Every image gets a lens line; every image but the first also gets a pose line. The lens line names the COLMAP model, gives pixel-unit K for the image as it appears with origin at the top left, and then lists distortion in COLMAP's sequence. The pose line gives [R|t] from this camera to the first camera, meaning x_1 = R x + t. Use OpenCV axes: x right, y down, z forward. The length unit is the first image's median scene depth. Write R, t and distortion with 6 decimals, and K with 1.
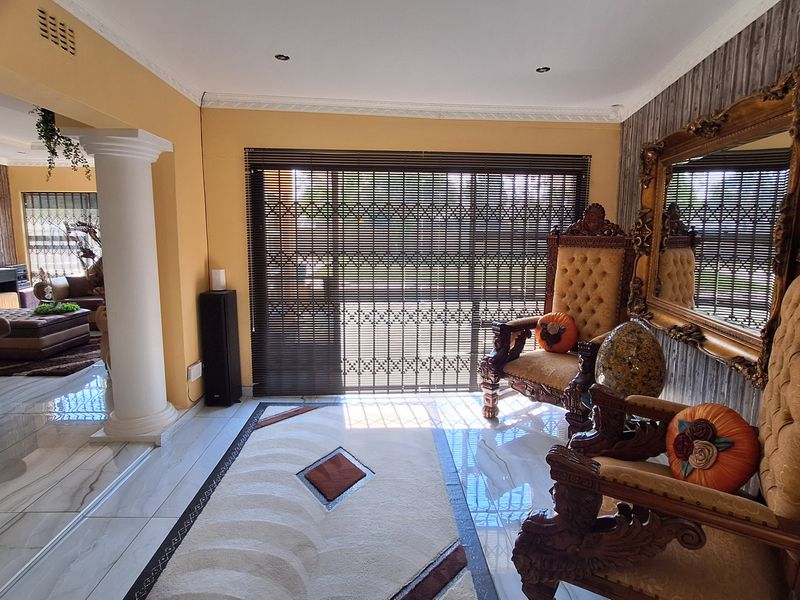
lens RADIAL K [[422.8, 0, 399.1], [0, 422.8, 299.7], [0, 0, 1]] dist [-0.012644, 0.001230]
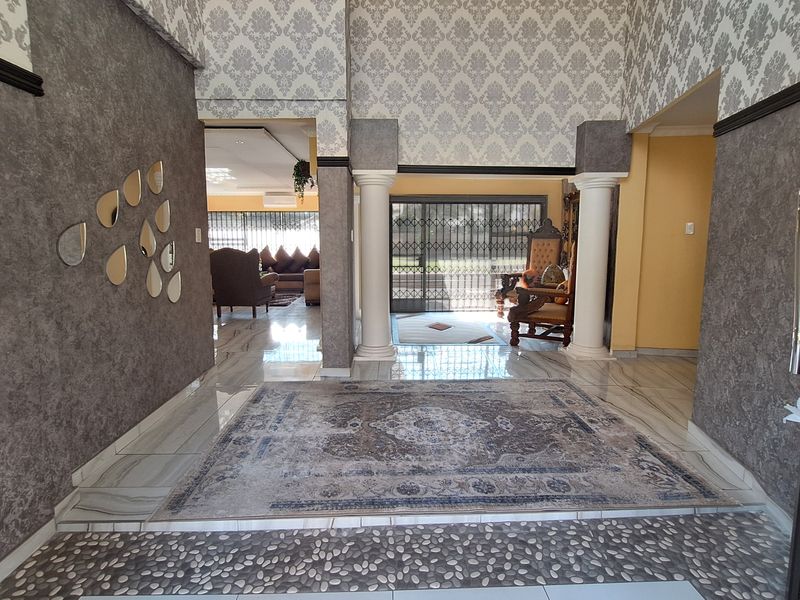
lens RADIAL K [[422.8, 0, 400.6], [0, 422.8, 295.2], [0, 0, 1]] dist [-0.012644, 0.001230]
pose [[0.999782, -0.004817, -0.020318, -0.229906], [0.004329, 0.999703, -0.023994, 0.196331], [0.020428, 0.023901, 0.999506, -1.078067]]
